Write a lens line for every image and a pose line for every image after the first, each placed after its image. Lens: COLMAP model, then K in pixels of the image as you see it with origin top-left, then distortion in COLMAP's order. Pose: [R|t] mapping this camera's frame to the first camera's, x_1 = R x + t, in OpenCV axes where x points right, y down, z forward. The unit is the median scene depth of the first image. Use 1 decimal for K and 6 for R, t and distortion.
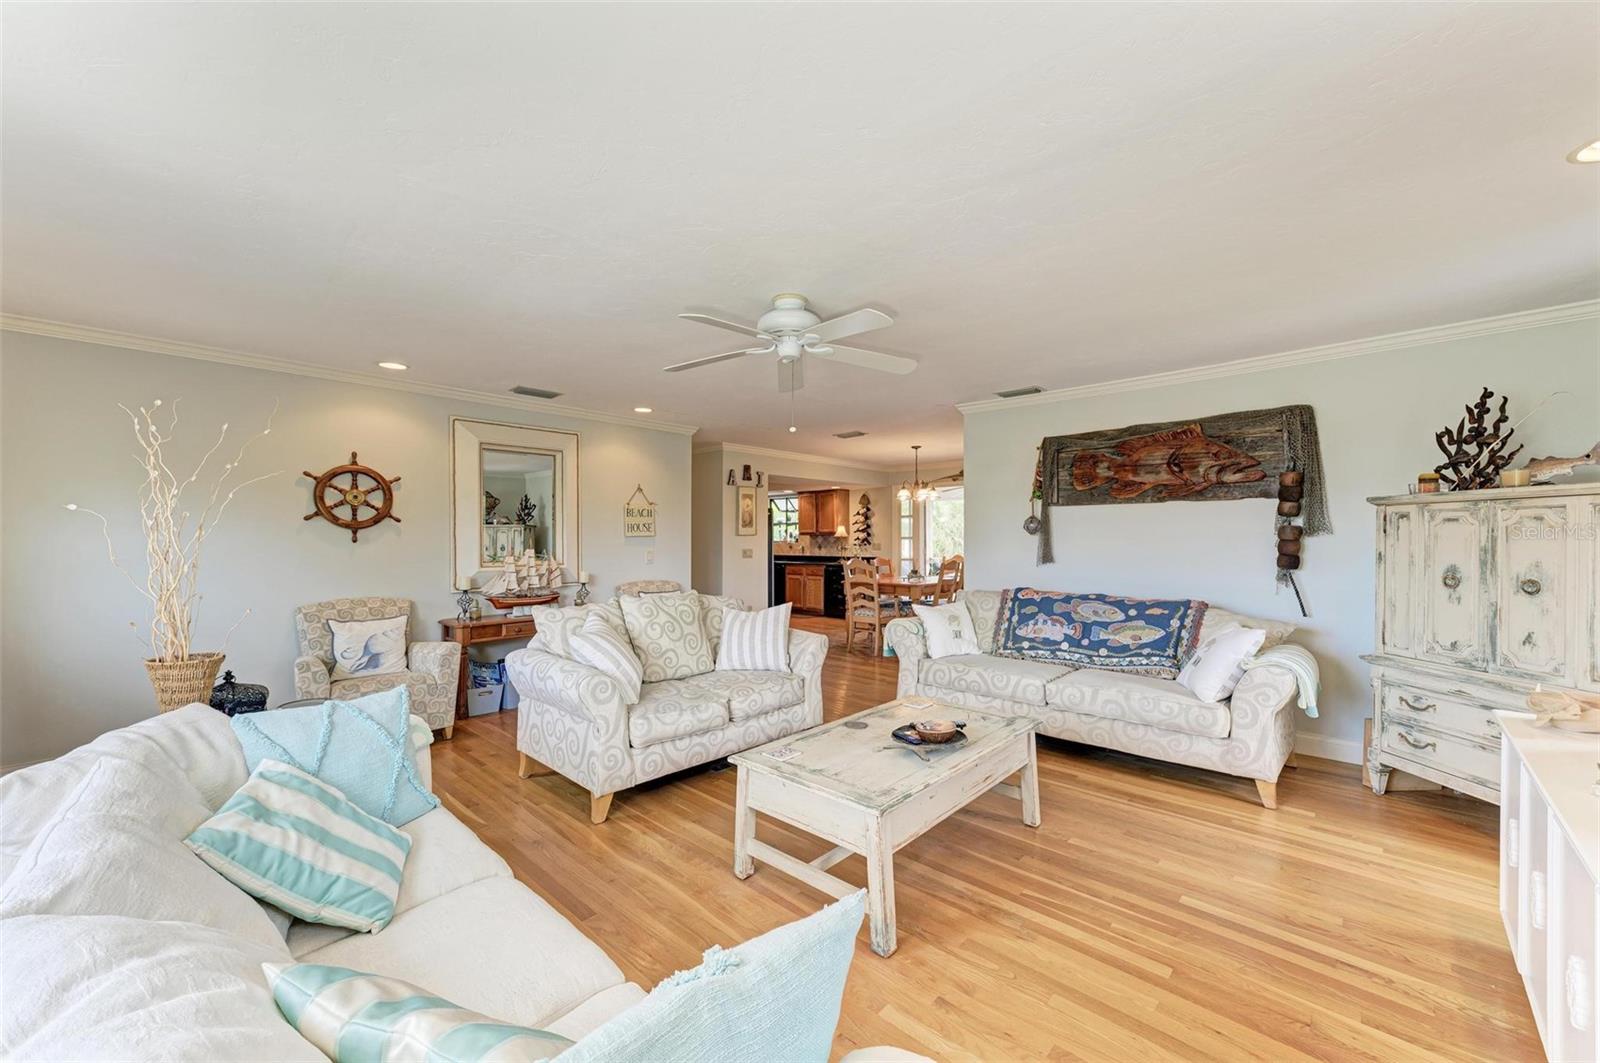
lens RADIAL K [[631.4, 0, 798.3], [0, 631.4, 537.3], [0, 0, 1]] dist [-0.000007, -0.000171]
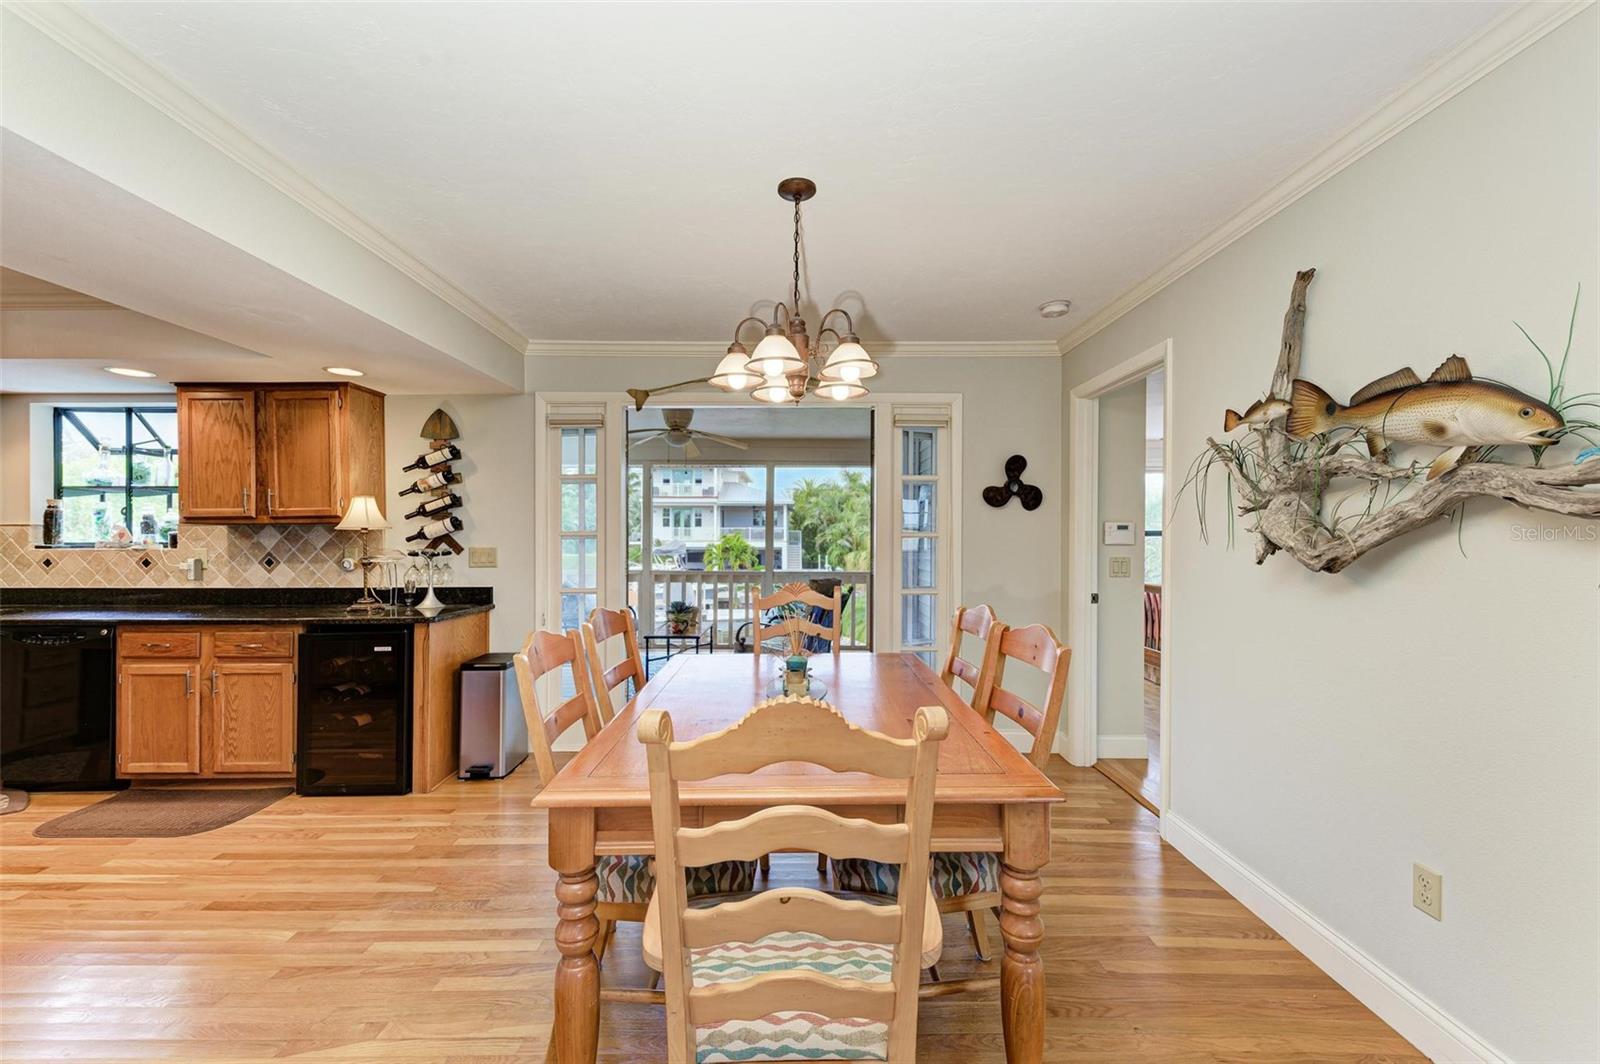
lens RADIAL K [[647.7, 0, 805.2], [0, 647.7, 537.6], [0, 0, 1]] dist [0.015707, -0.006329]
pose [[0.723719, -0.002084, 0.690092, 0.001742], [-0.003261, 0.999974, 0.006440, -0.000022], [-0.690087, -0.006911, 0.723693, 0.742938]]
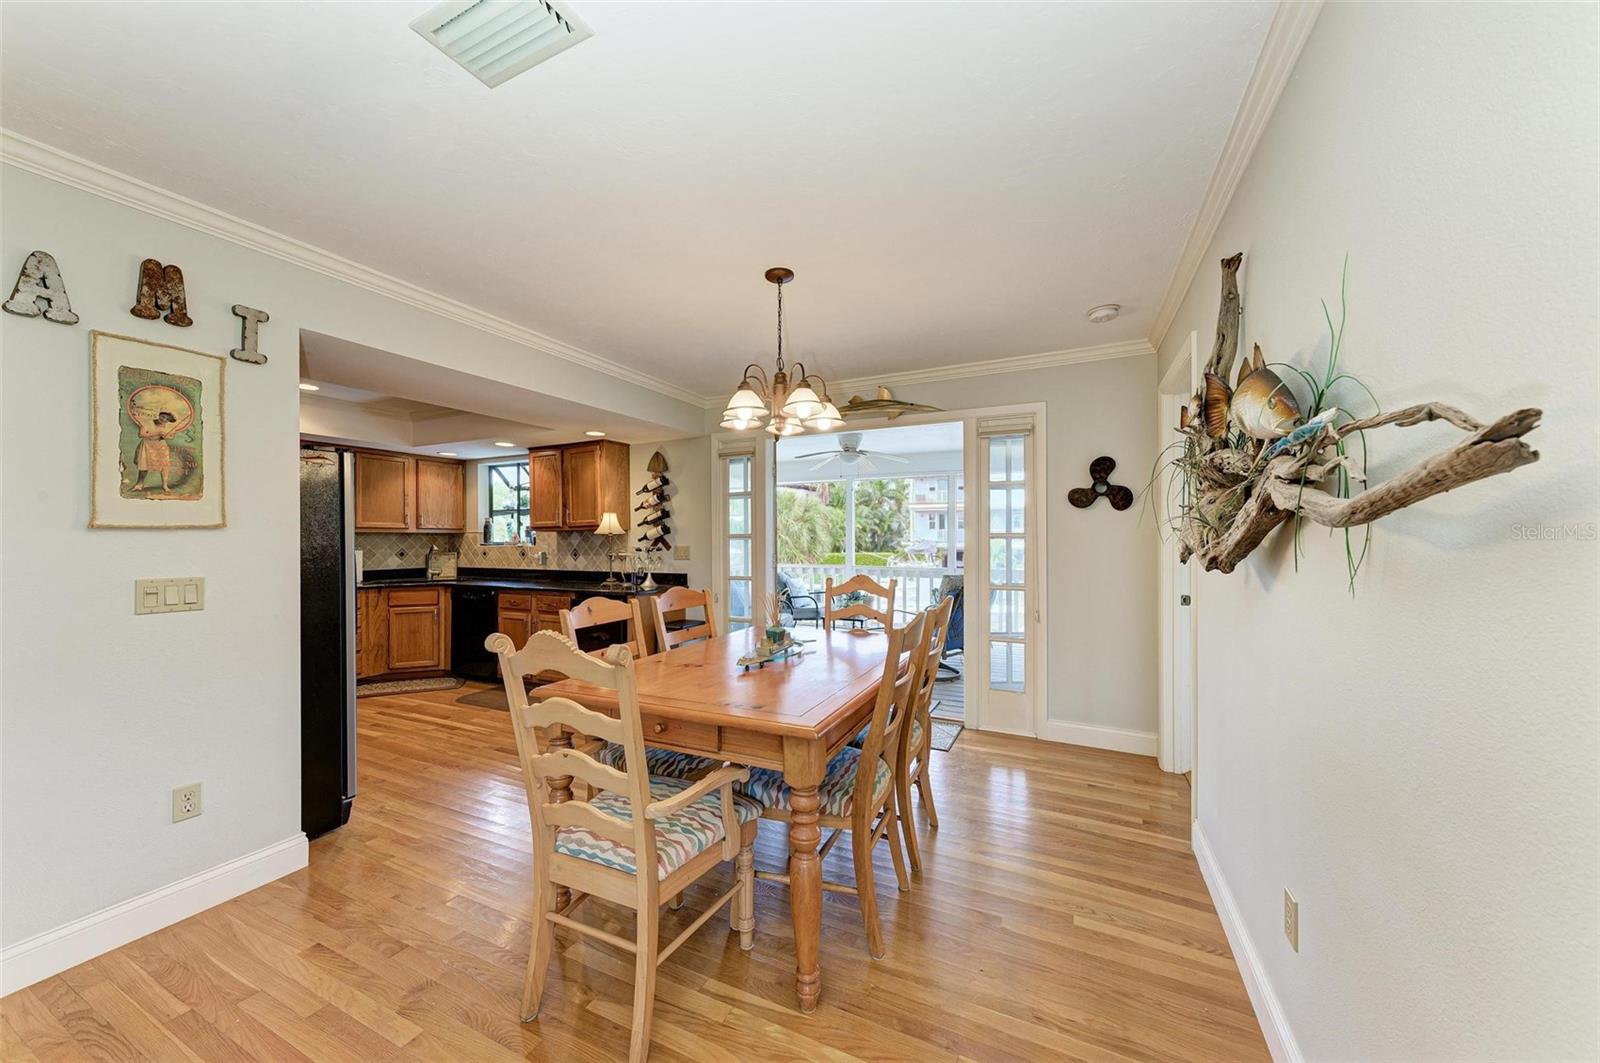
lens RADIAL K [[570.0, 0, 802.8], [0, 570.0, 537.8], [0, 0, 1]] dist [0.004908, -0.000244]
pose [[0.952874, -0.003626, 0.303343, 0.095024], [0.002284, 0.999986, 0.004777, 0.000114], [-0.303356, -0.003859, 0.952869, 0.646107]]
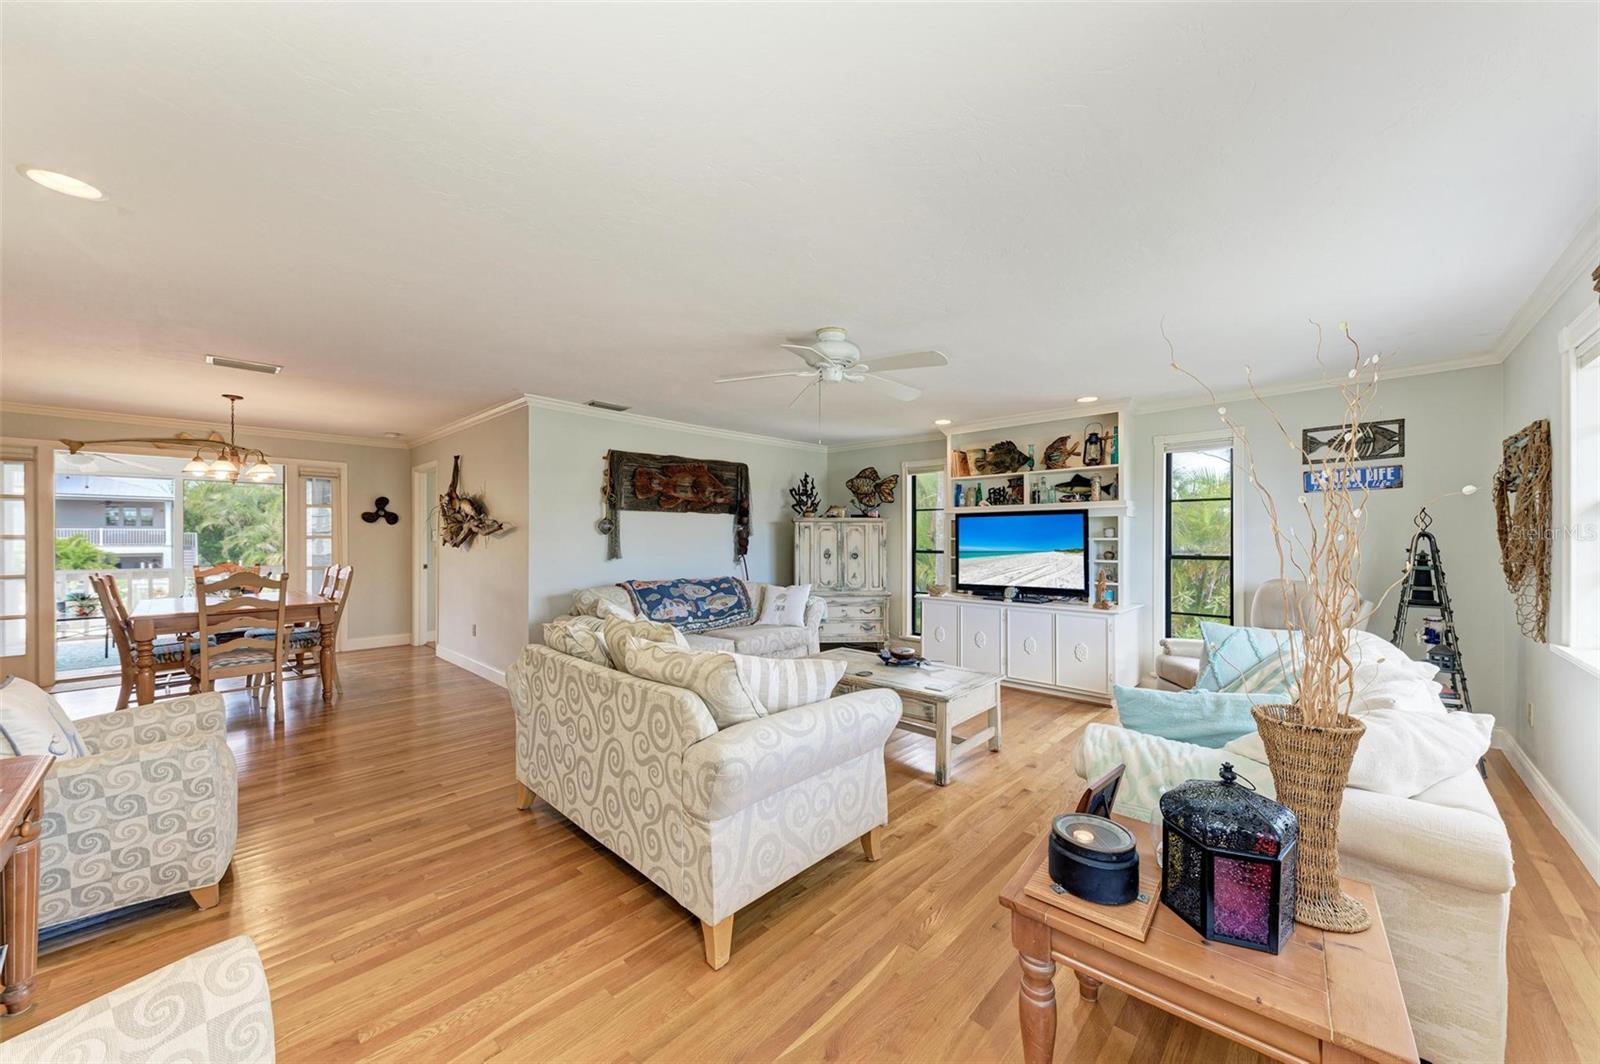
lens RADIAL K [[570.0, 0, 802.8], [0, 570.0, 538.3], [0, 0, 1]] dist [0.004908, -0.000244]
pose [[-0.002420, -0.001495, 0.999996, -0.380184], [-0.001322, 0.999998, 0.001492, 0.000616], [-0.999996, -0.001319, -0.002422, 0.382135]]
